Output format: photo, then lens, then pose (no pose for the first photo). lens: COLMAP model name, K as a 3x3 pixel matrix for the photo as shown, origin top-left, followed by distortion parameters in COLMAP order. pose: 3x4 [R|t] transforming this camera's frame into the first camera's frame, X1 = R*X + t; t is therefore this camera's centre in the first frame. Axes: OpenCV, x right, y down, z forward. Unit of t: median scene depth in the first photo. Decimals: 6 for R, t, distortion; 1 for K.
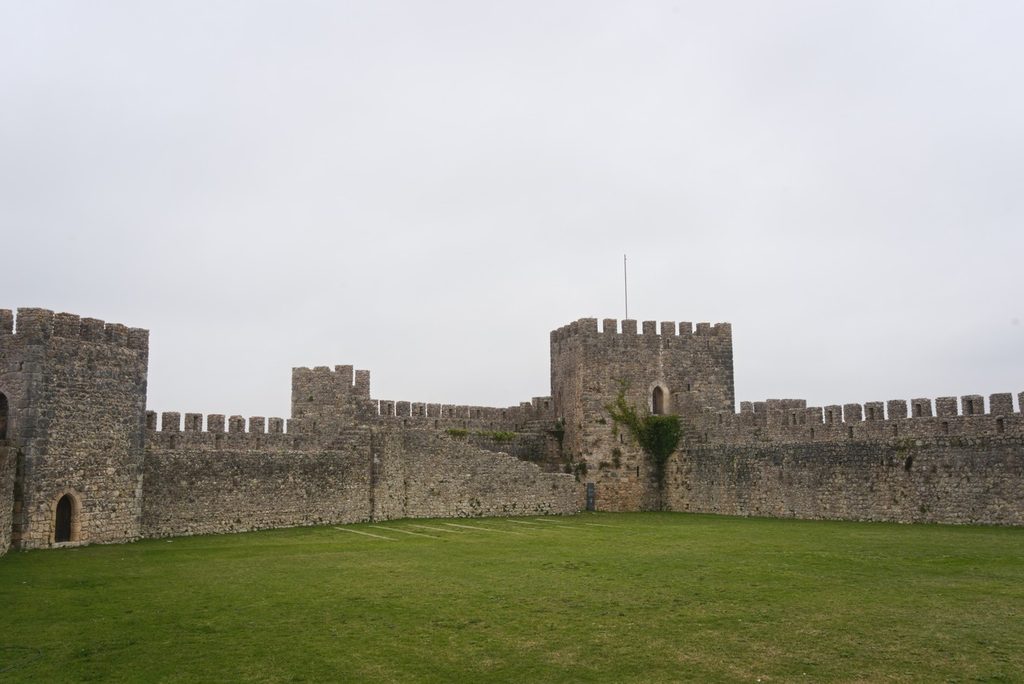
lens RADIAL K [[943.8, 0, 512.0], [0, 943.8, 342.0], [0, 0, 1]] dist [-0.044239, -0.000352]
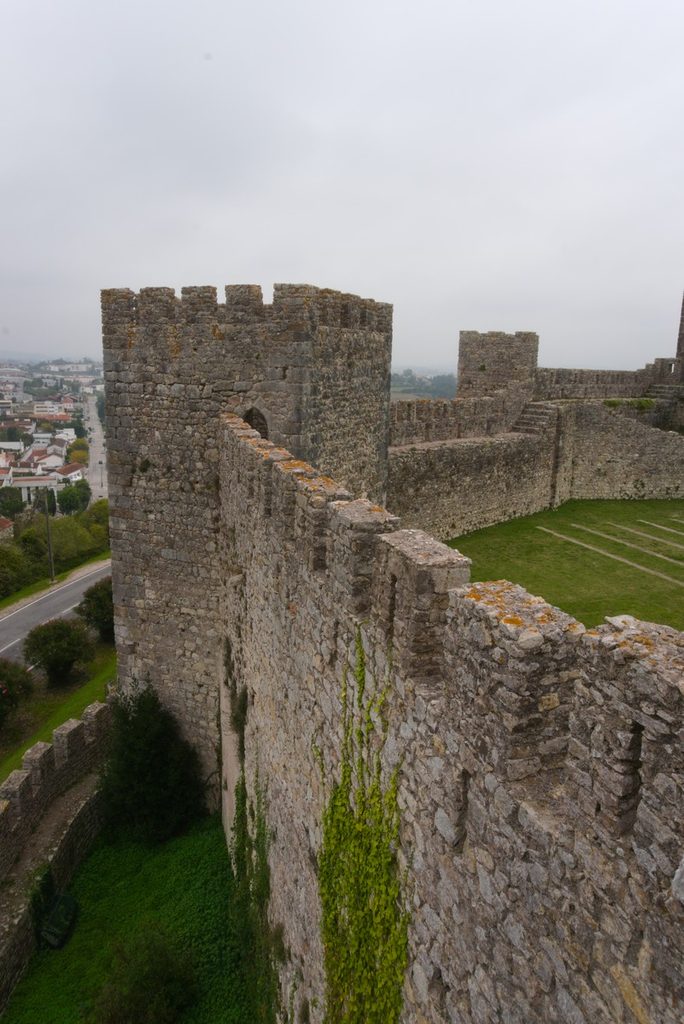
lens RADIAL K [[732.0, 0, 342.0], [0, 732.0, 512.0], [0, 0, 1]] dist [-0.032180, 0.000359]
pose [[0.988506, 0.069256, -0.134385, -0.266887], [-0.022642, 0.946694, 0.321338, -0.033836], [0.149476, -0.314602, 0.937381, 0.307659]]
